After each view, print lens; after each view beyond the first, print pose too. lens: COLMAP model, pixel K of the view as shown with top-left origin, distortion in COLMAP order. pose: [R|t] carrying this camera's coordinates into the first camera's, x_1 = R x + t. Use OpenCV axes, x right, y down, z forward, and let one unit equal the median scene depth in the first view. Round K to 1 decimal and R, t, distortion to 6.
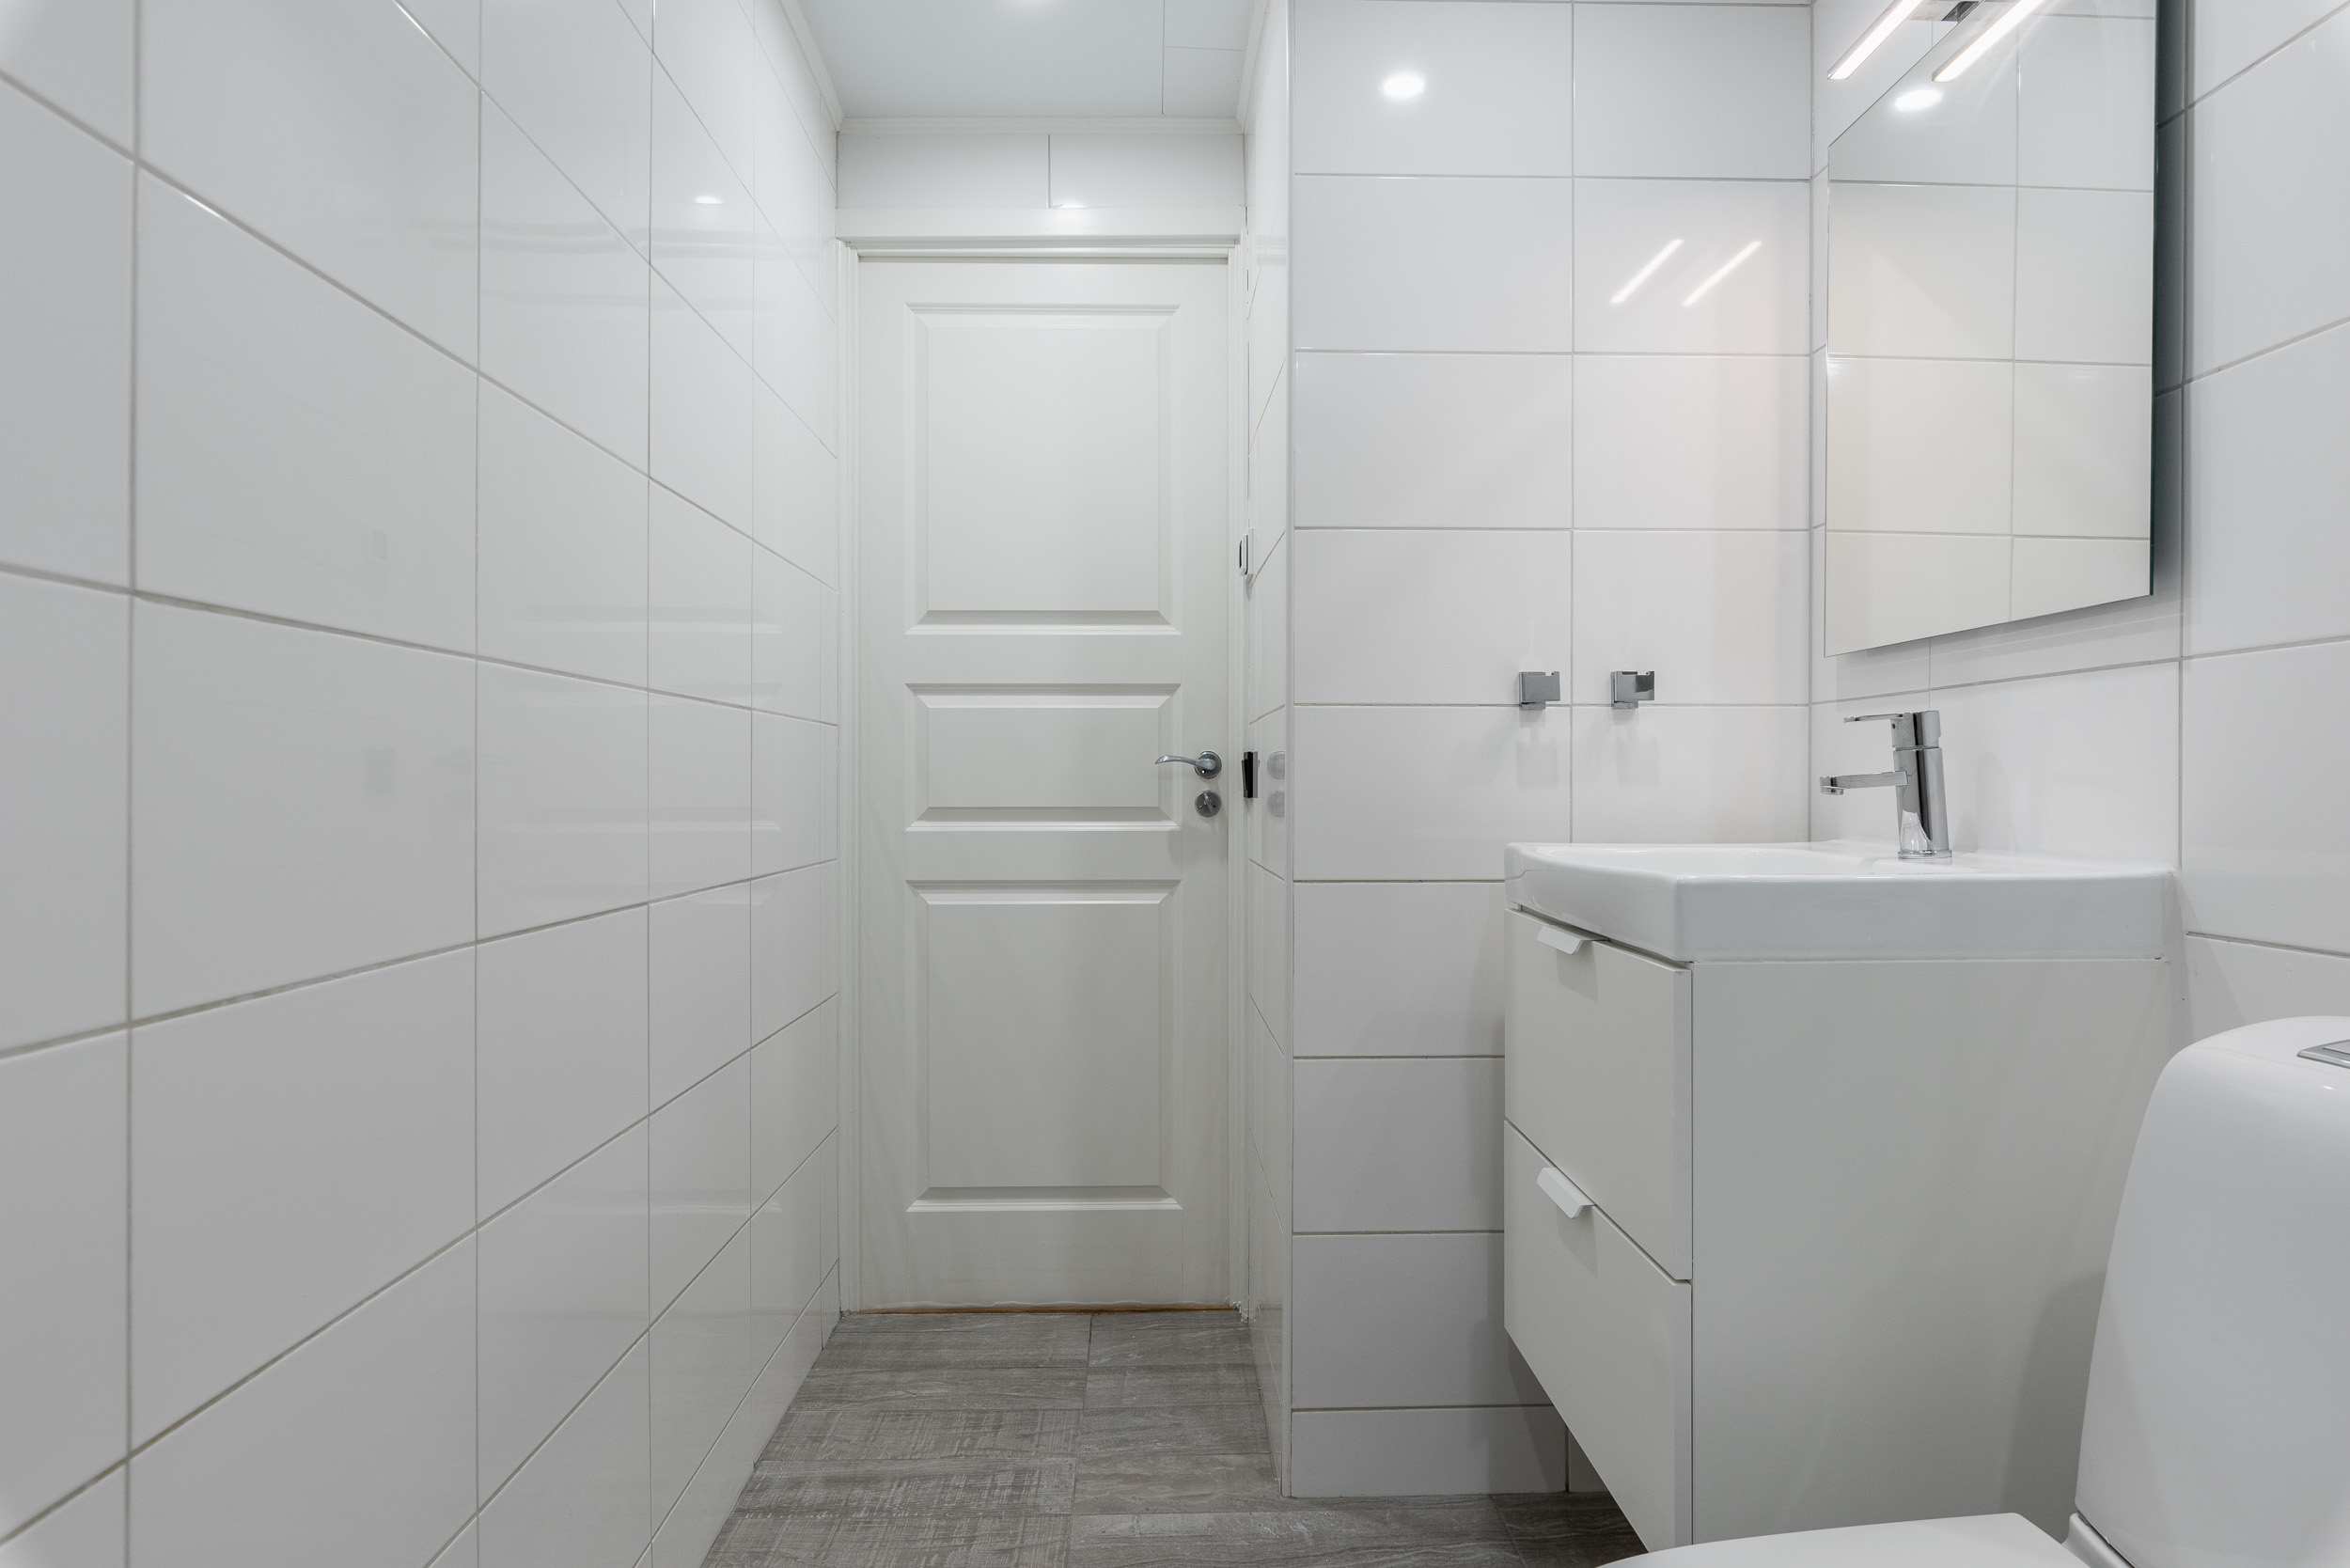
lens RADIAL K [[1346.2, 0, 1175.0], [0, 1346.2, 784.0], [0, 0, 1]] dist [0.000150, 0.000013]
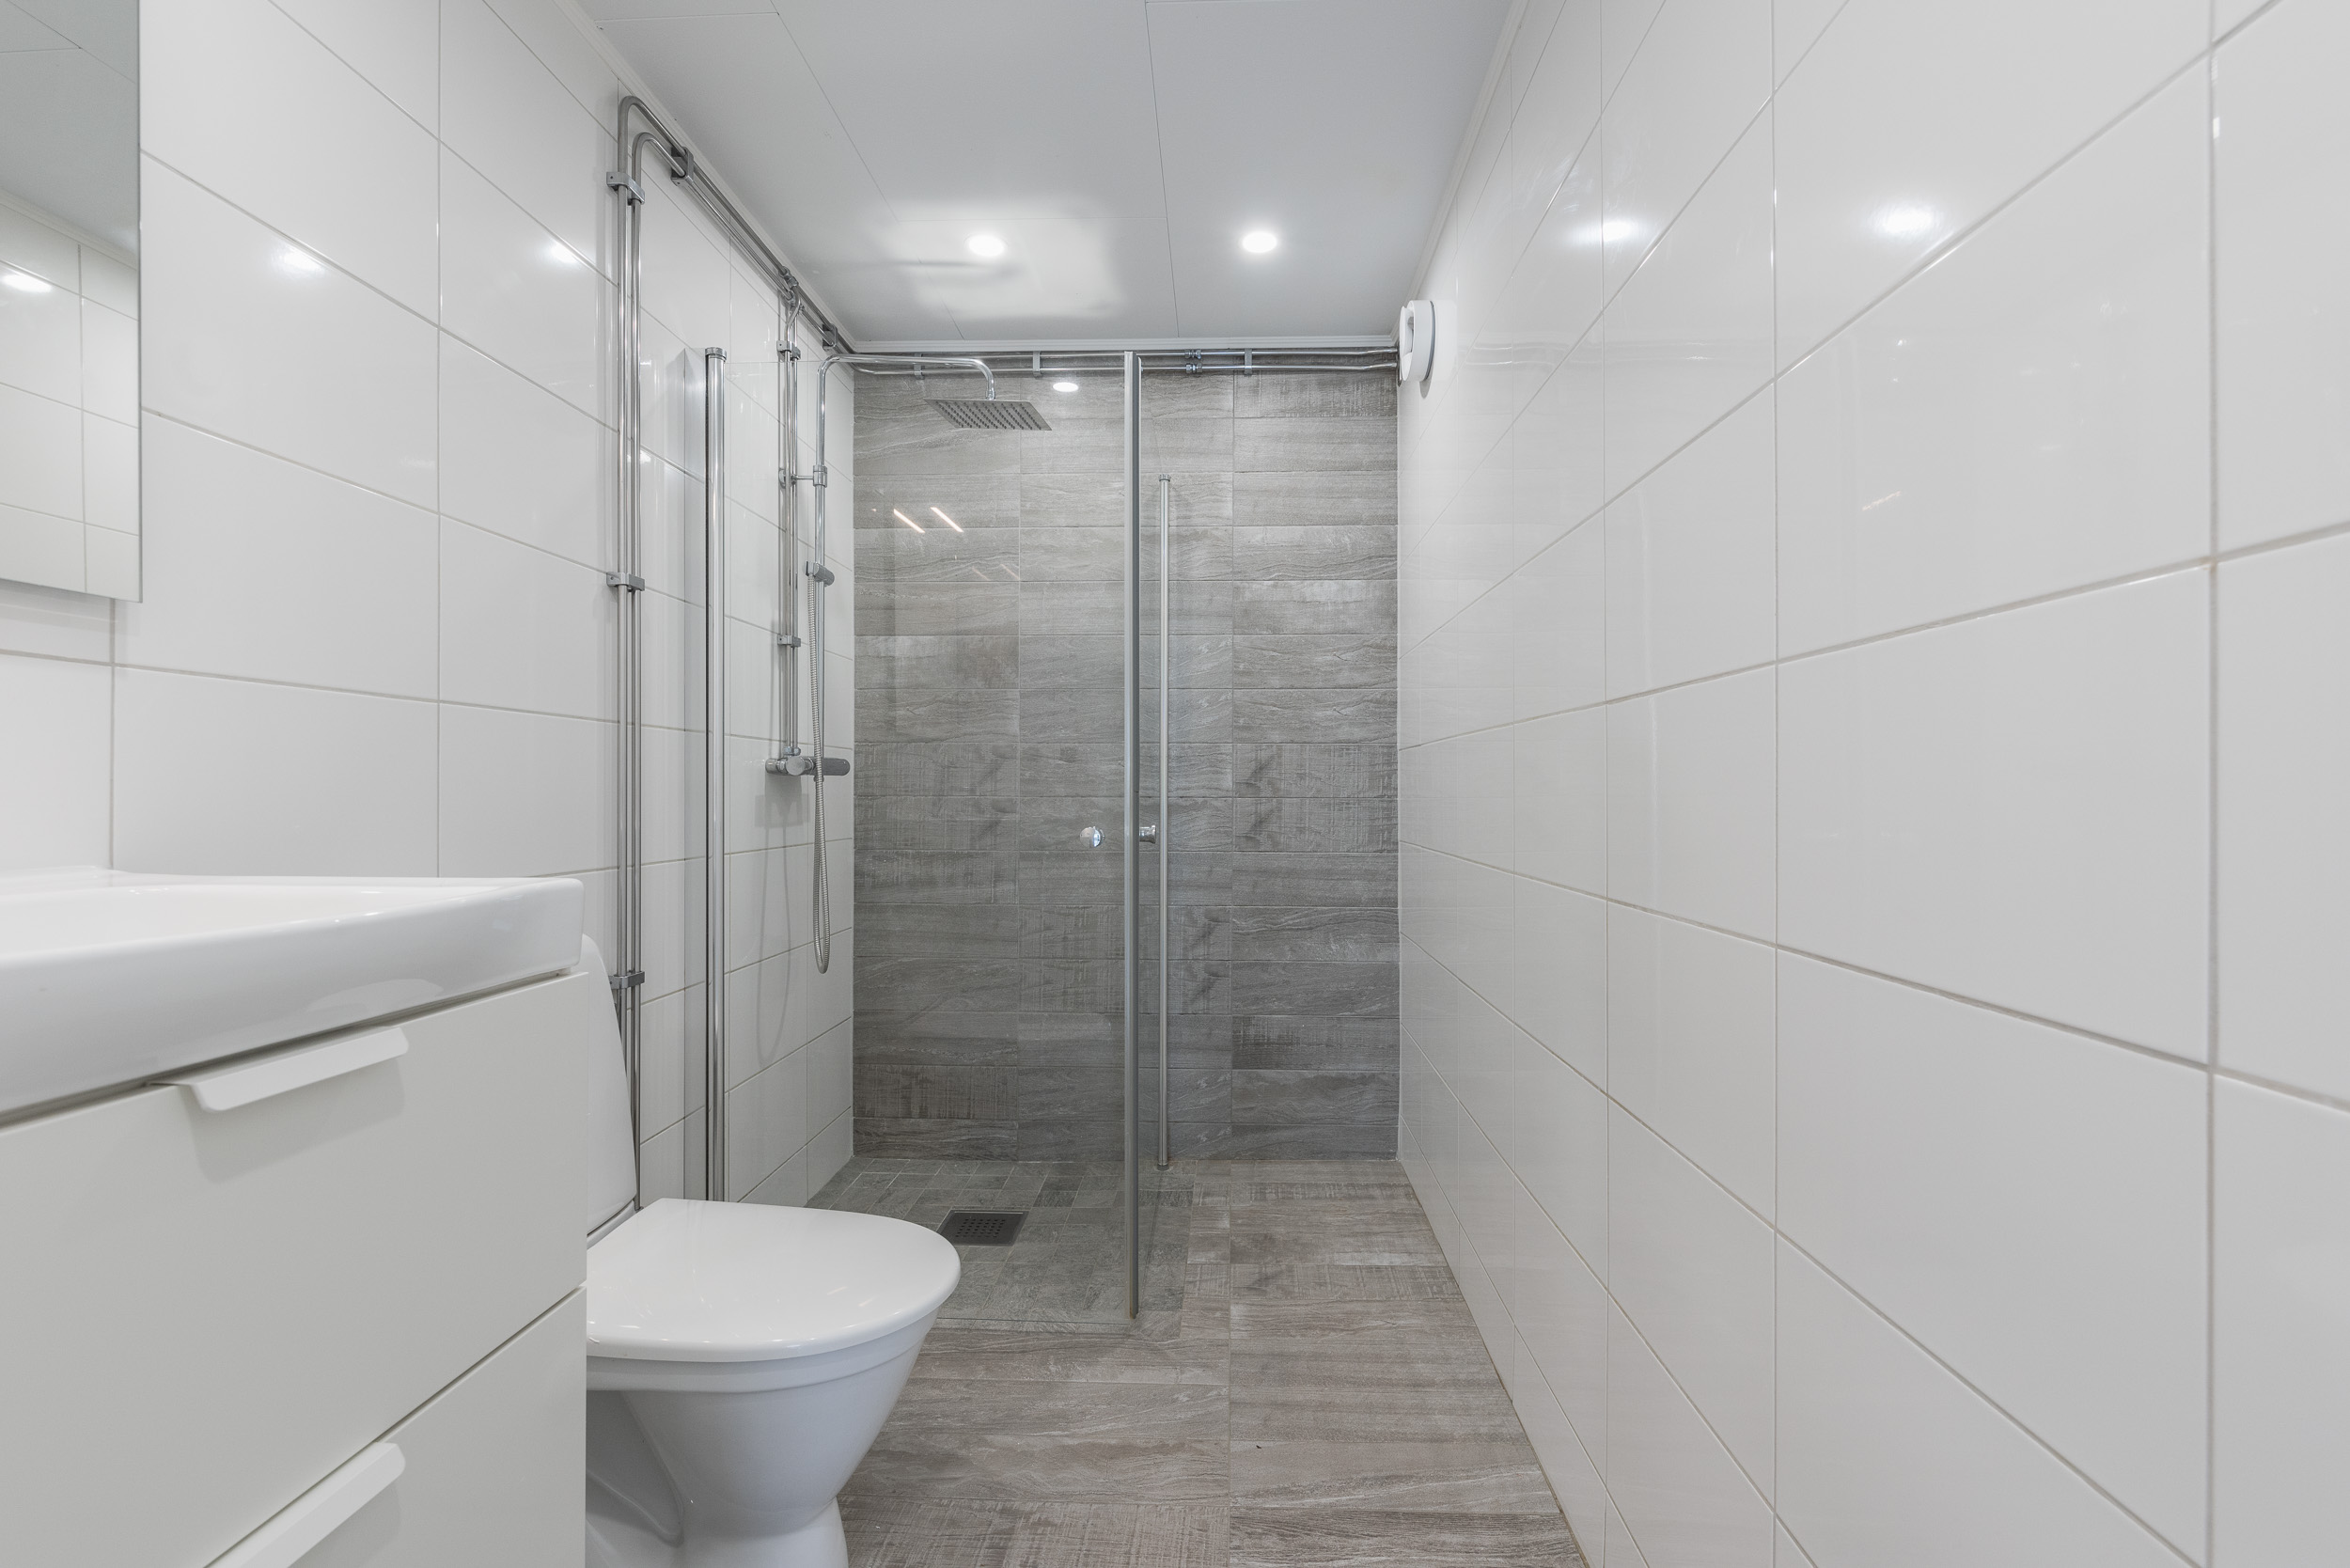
lens RADIAL K [[1024.9, 0, 1175.0], [0, 1024.9, 784.0], [0, 0, 1]] dist [0.000008, -0.000003]
pose [[-0.997527, -0.001167, 0.070268, -0.095053], [-0.001369, 0.999995, -0.002838, -0.008694], [-0.070265, -0.002927, -0.997524, 2.308384]]
